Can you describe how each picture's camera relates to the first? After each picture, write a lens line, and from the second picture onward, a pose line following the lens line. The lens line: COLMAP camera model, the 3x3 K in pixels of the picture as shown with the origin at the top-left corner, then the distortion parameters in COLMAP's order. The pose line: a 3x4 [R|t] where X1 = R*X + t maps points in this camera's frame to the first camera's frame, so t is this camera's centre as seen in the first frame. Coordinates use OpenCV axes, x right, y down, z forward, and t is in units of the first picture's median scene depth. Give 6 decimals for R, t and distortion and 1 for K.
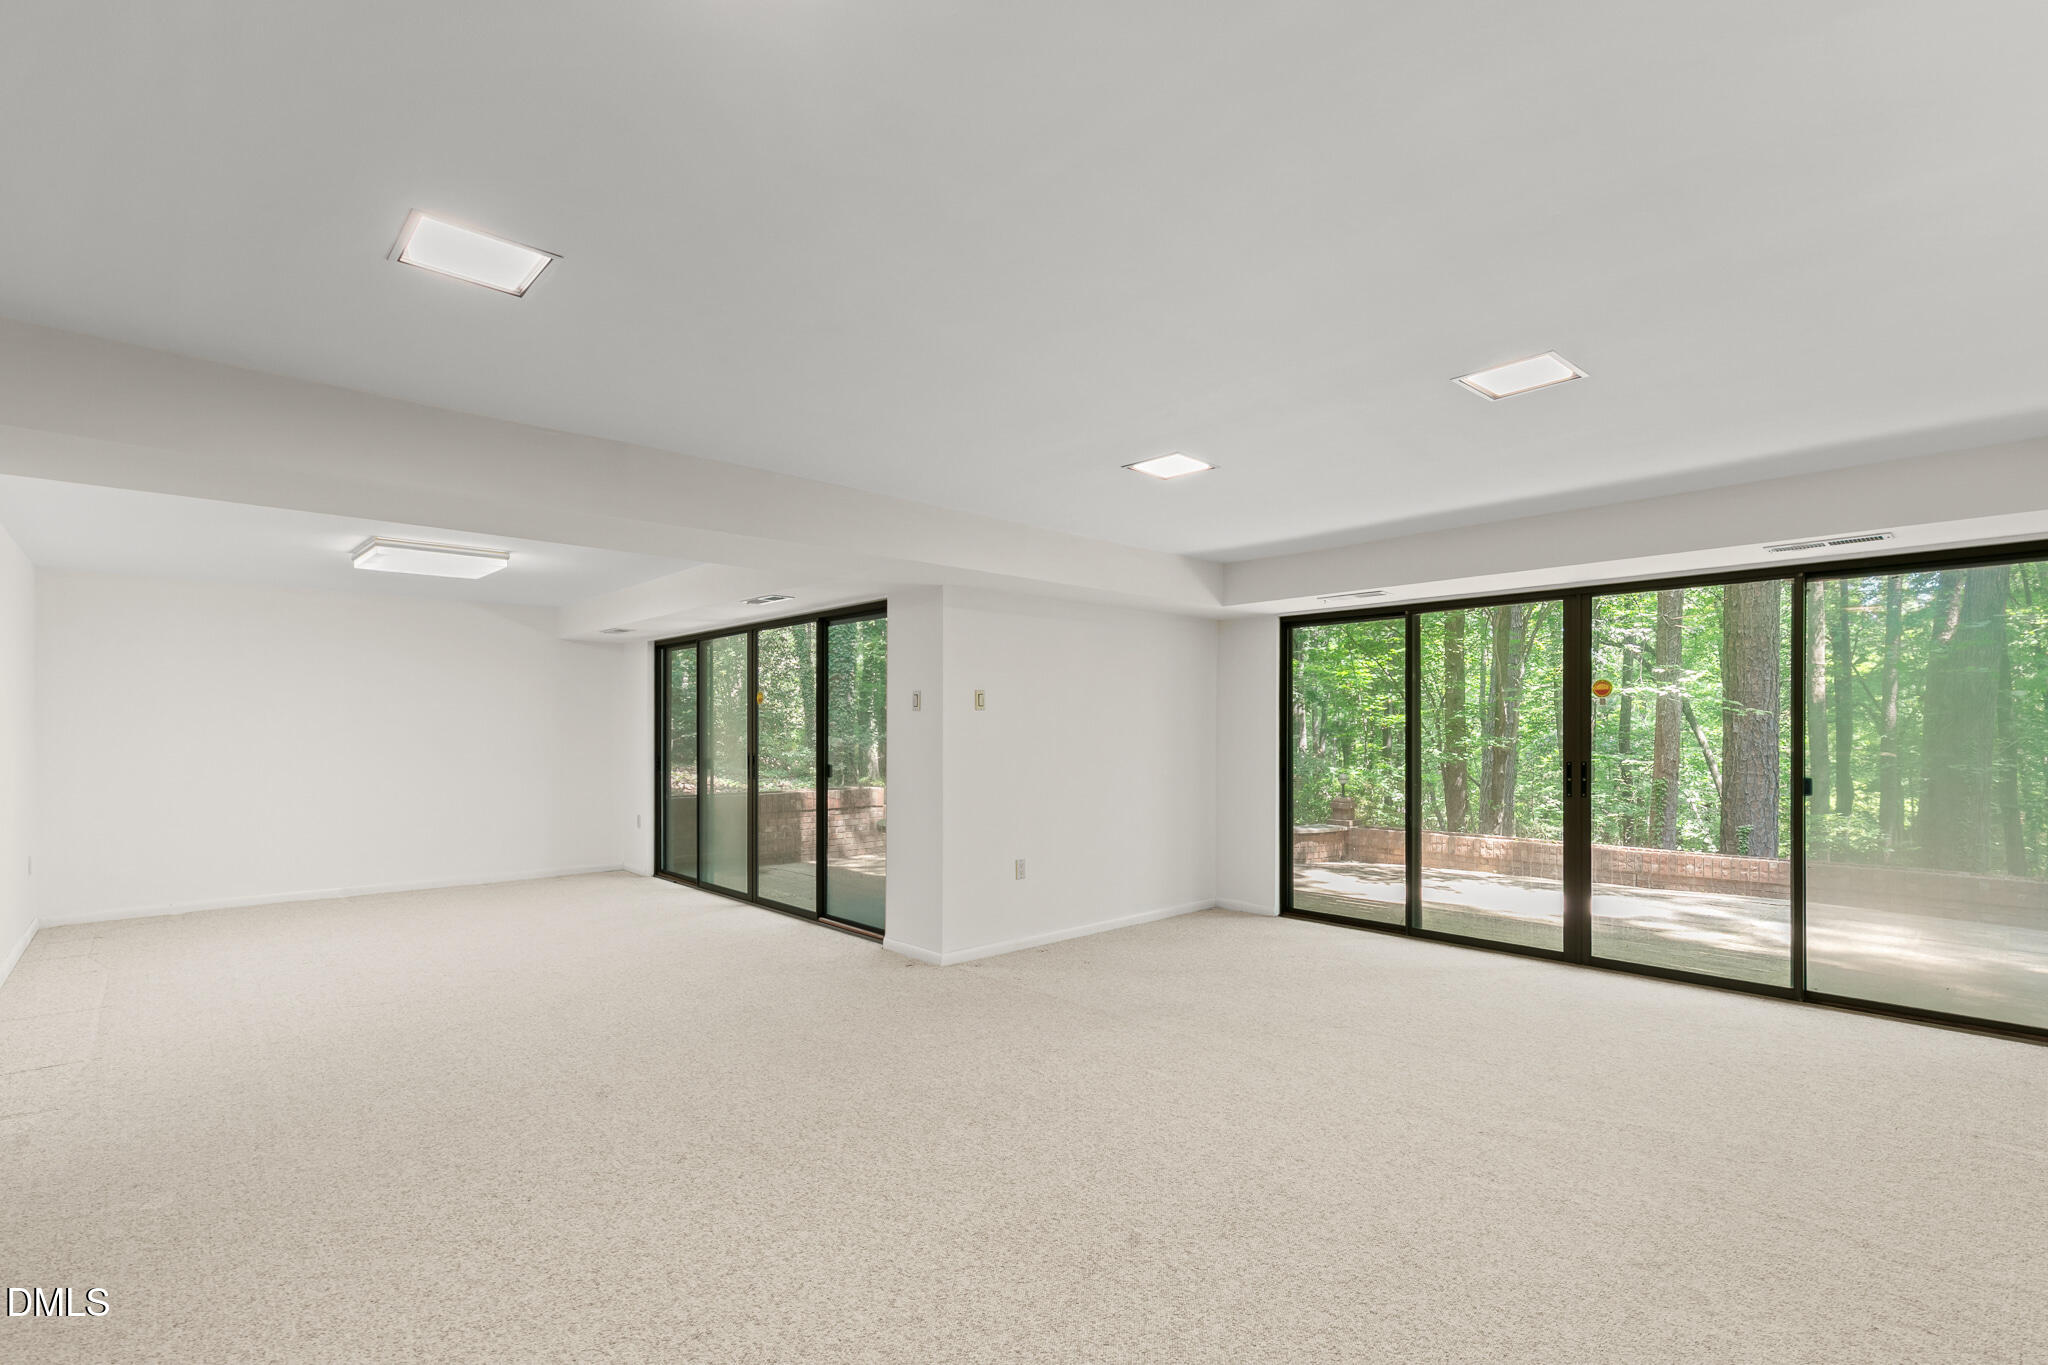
lens RADIAL K [[932.7, 0, 1025.6], [0, 932.7, 729.0], [0, 0, 1]] dist [0.002454, -0.000535]
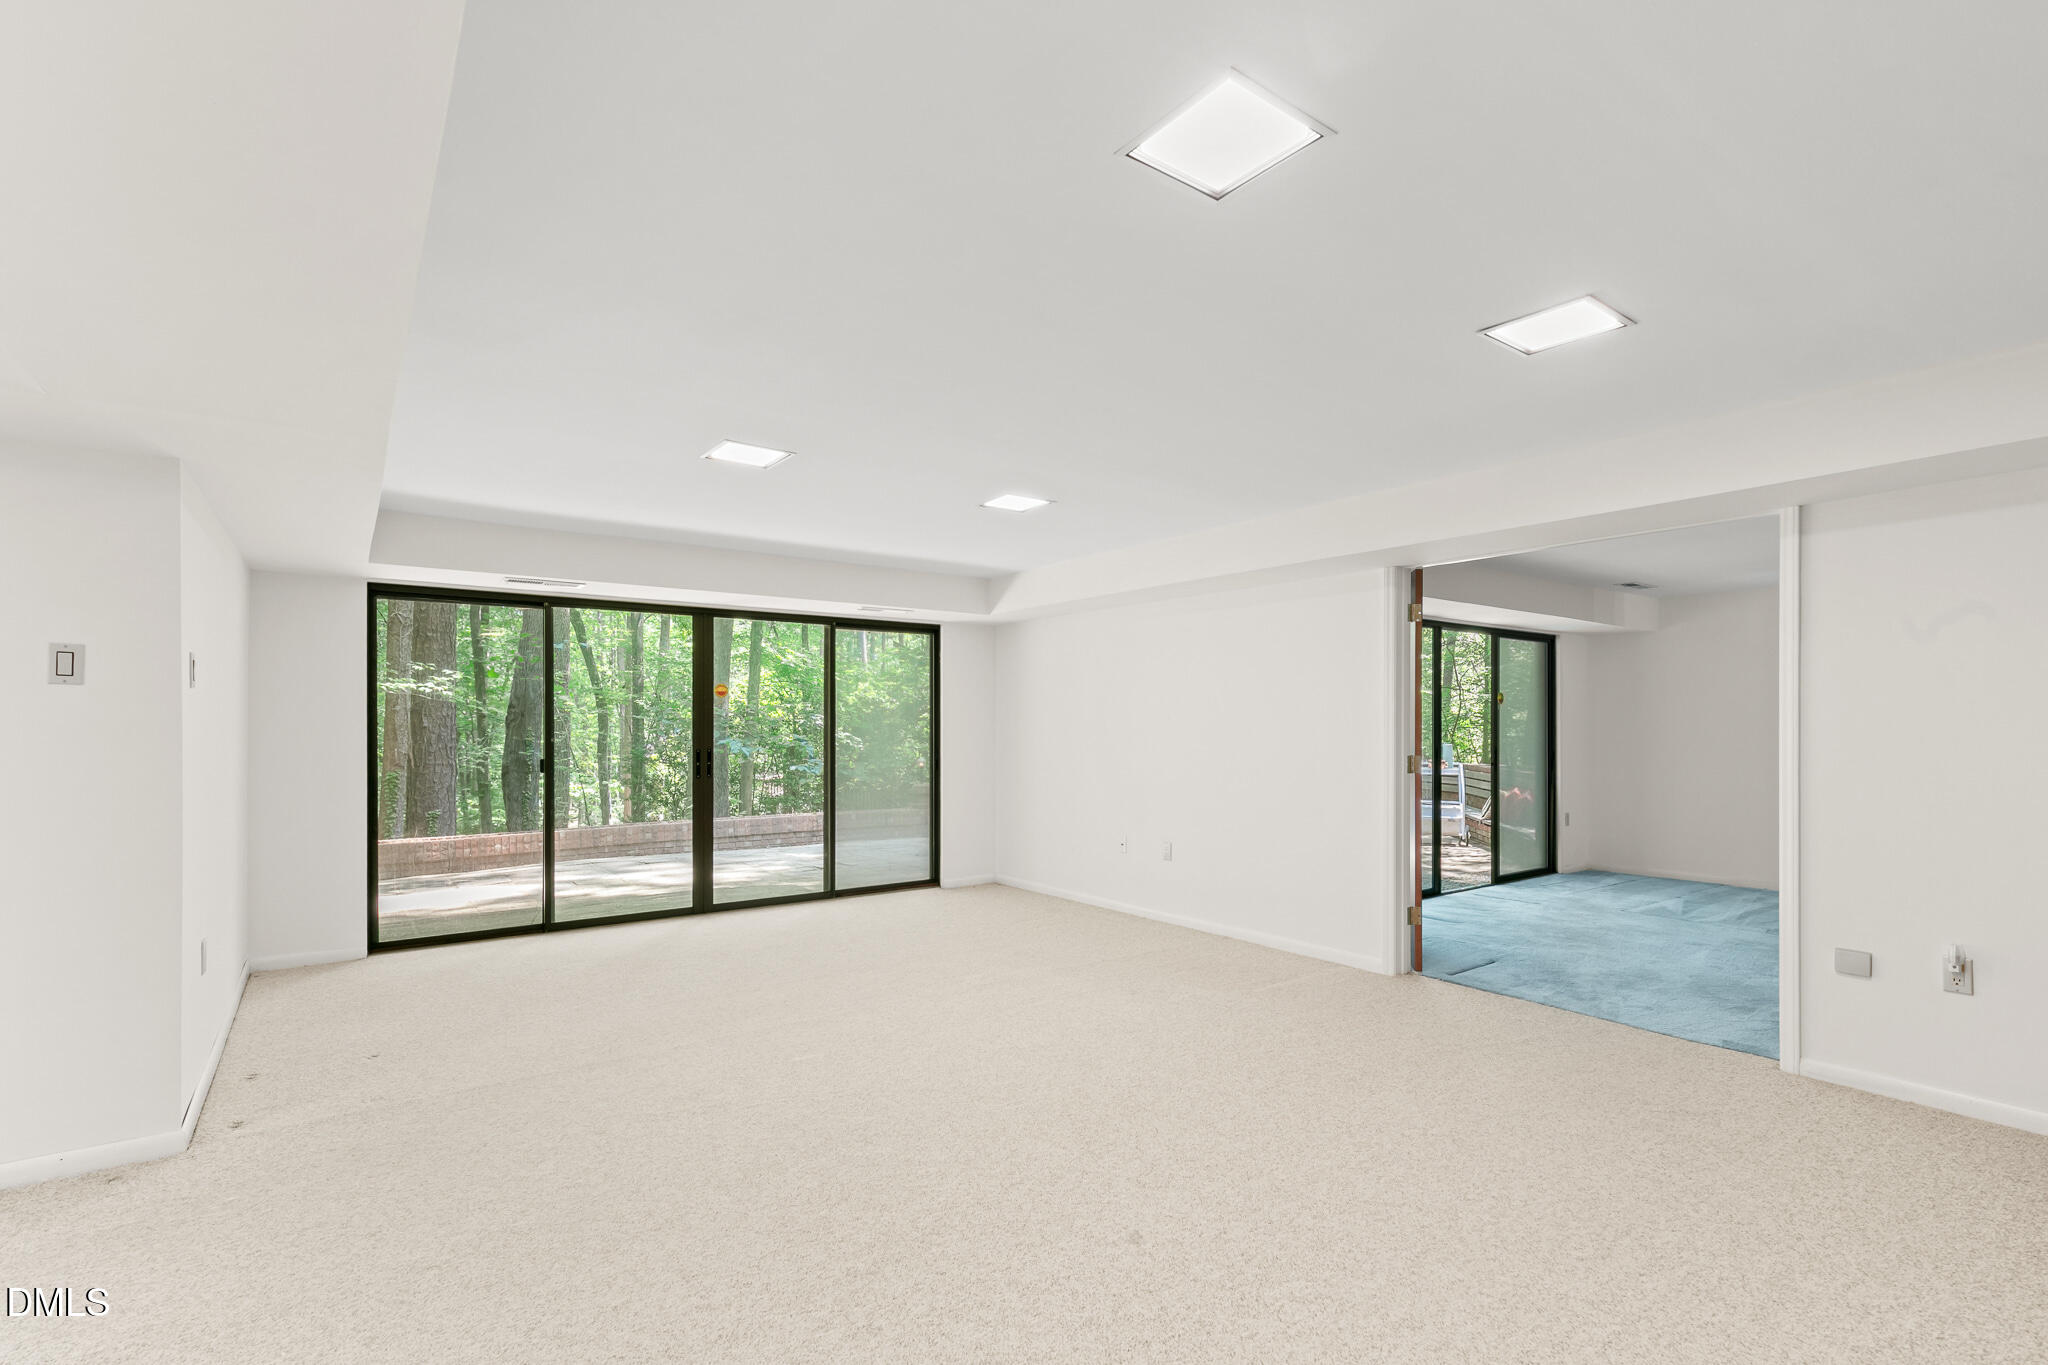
lens RADIAL K [[932.7, 0, 1025.6], [0, 932.7, 729.0], [0, 0, 1]] dist [0.002454, -0.000535]
pose [[0.108006, -0.004663, 0.994139, -0.514283], [-0.001610, 0.999987, 0.004865, 0.001178], [-0.994149, -0.002126, 0.107997, 0.392597]]
